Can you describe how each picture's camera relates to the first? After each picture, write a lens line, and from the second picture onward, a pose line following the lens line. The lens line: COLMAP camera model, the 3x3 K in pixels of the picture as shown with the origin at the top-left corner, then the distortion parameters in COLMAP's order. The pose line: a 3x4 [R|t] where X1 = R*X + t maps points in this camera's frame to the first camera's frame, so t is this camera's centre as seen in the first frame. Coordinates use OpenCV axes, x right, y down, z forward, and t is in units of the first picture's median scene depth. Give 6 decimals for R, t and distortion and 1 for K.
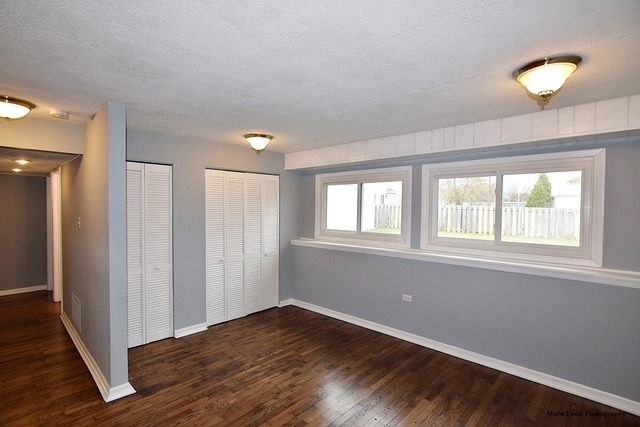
lens RADIAL K [[310.3, 0, 313.7], [0, 310.3, 215.3], [0, 0, 1]] dist [-0.030428, 0.010450]
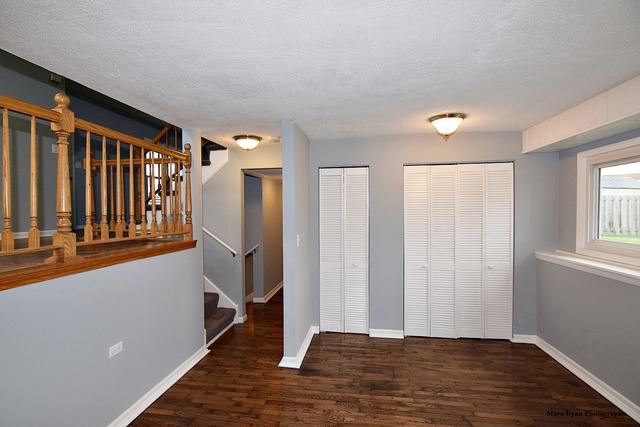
lens RADIAL K [[310.3, 0, 313.7], [0, 310.3, 215.3], [0, 0, 1]] dist [-0.030428, 0.010450]
pose [[0.576107, 0.001817, -0.817372, 0.277740], [-0.007553, 0.999967, -0.003101, 0.004042], [0.817339, 0.007960, 0.576102, 0.259383]]
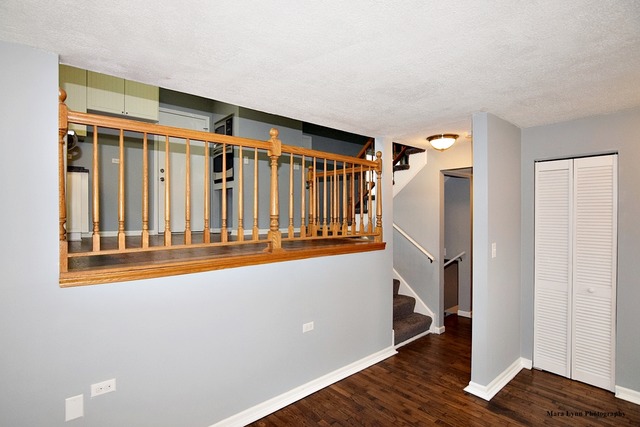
lens RADIAL K [[316.8, 0, 314.4], [0, 316.8, 215.2], [0, 0, 1]] dist [-0.030150, 0.008059]
pose [[-0.087229, -0.003416, -0.996182, 0.323293], [-0.022768, 0.999740, -0.001435, -0.000748], [0.995928, 0.022556, -0.087285, 0.362073]]
